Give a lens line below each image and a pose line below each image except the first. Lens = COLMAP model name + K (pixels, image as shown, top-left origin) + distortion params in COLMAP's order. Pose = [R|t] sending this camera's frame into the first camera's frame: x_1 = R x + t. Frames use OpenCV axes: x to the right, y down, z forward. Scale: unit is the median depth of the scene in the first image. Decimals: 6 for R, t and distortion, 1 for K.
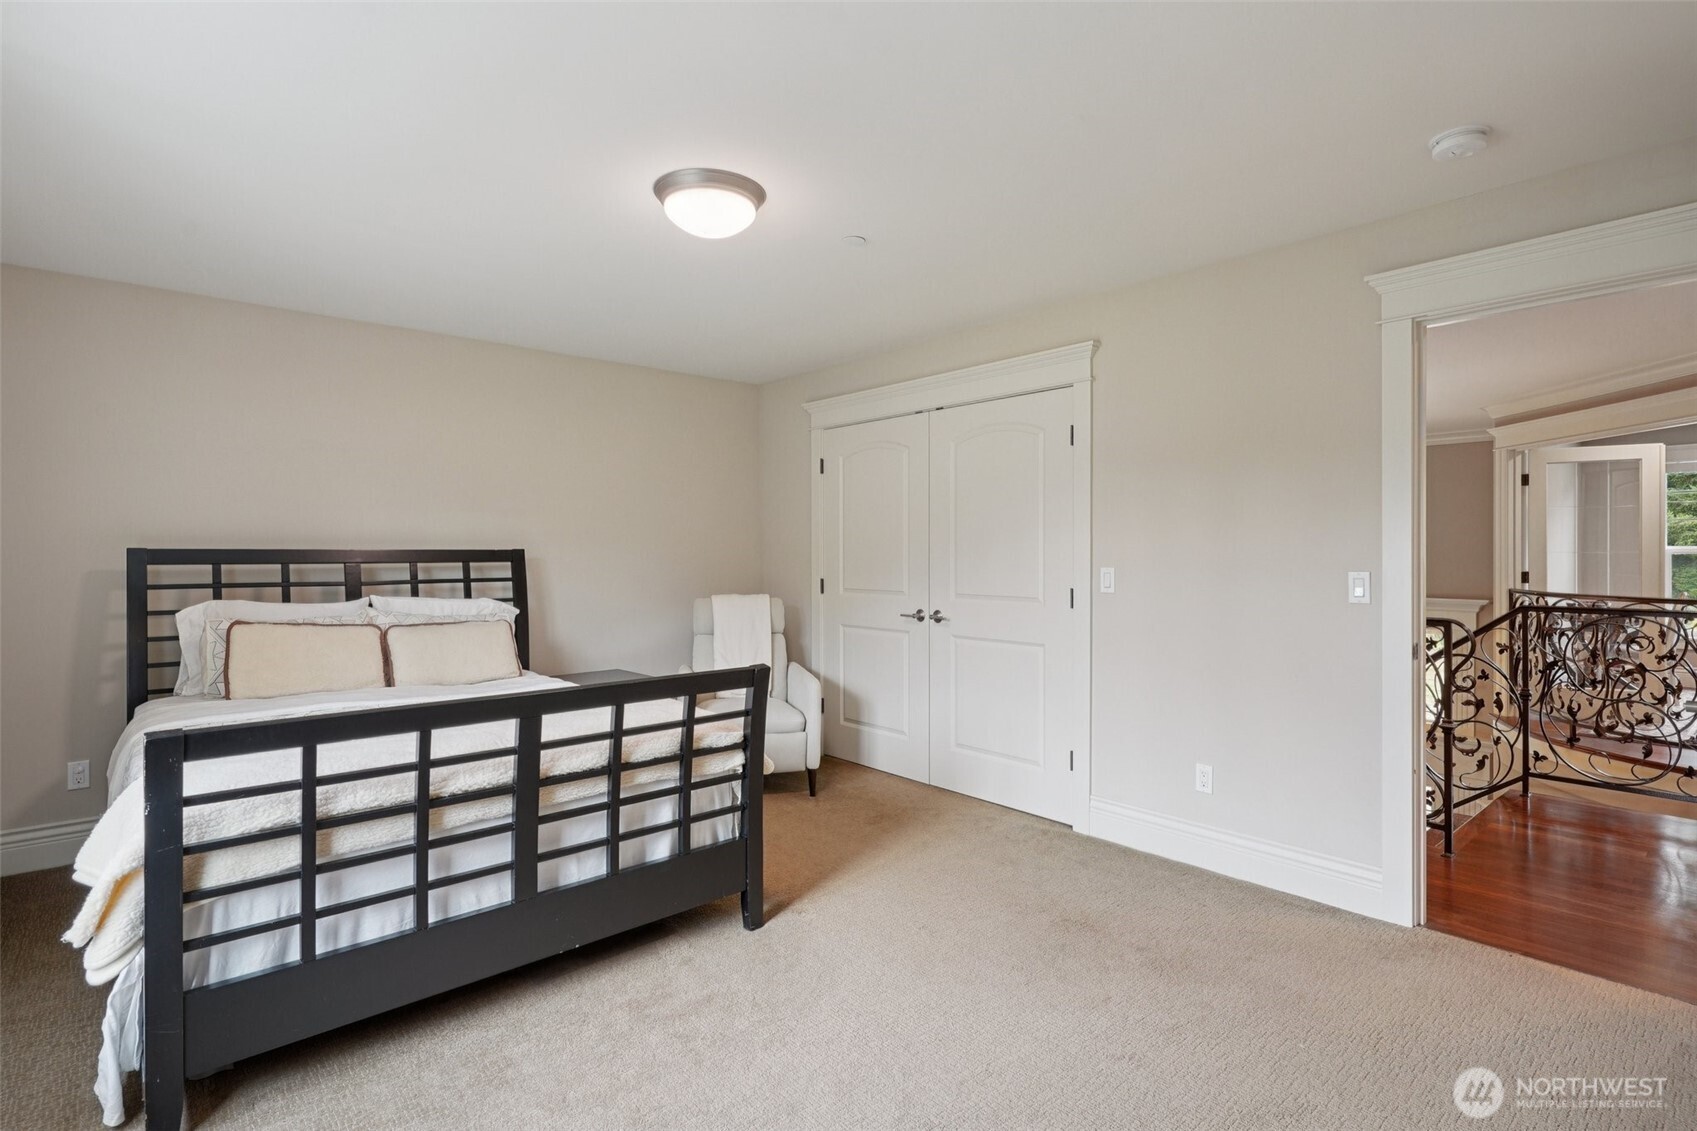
lens RADIAL K [[830.0, 0, 842.8], [0, 830.0, 554.2], [0, 0, 1]] dist [0.009236, -0.004851]
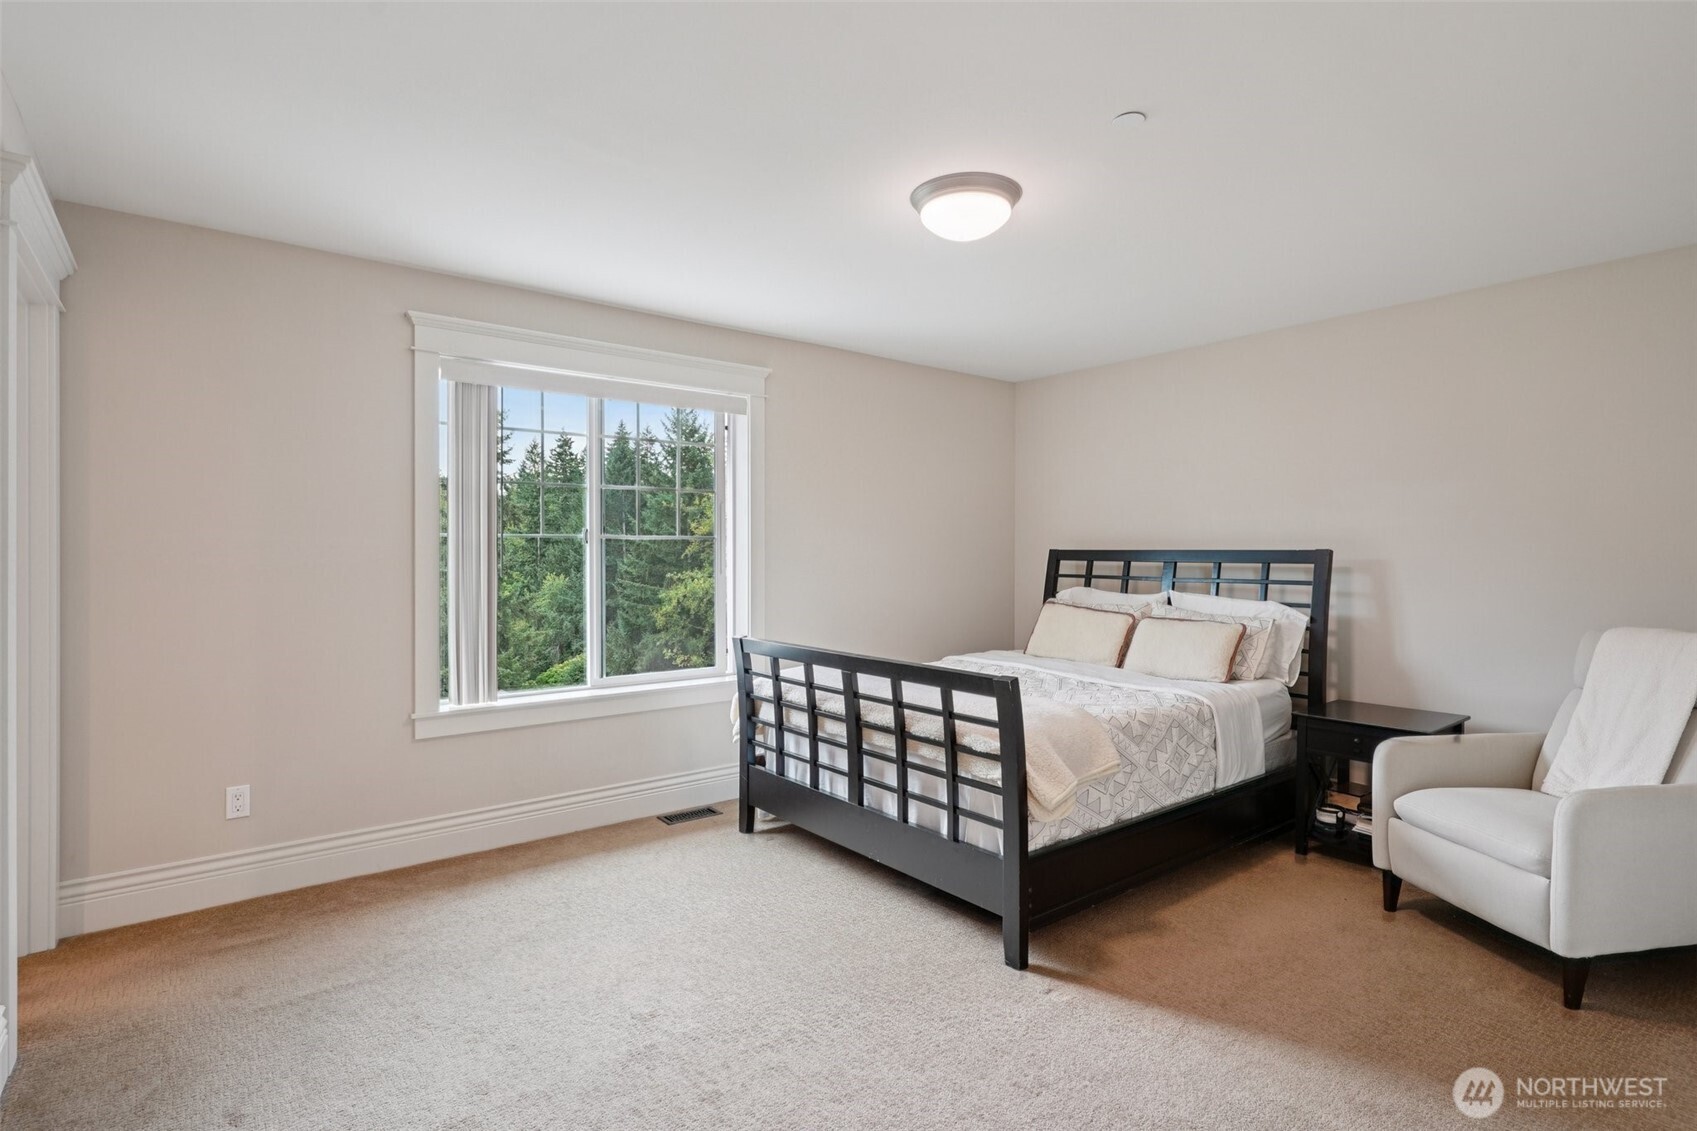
lens RADIAL K [[830.0, 0, 842.6], [0, 830.0, 561.7], [0, 0, 1]] dist [0.009236, -0.004851]
pose [[-0.038704, 0.013674, -0.999157, 0.614248], [-0.004468, 0.999894, 0.013857, -0.003546], [0.999241, 0.005000, -0.038639, 0.642360]]
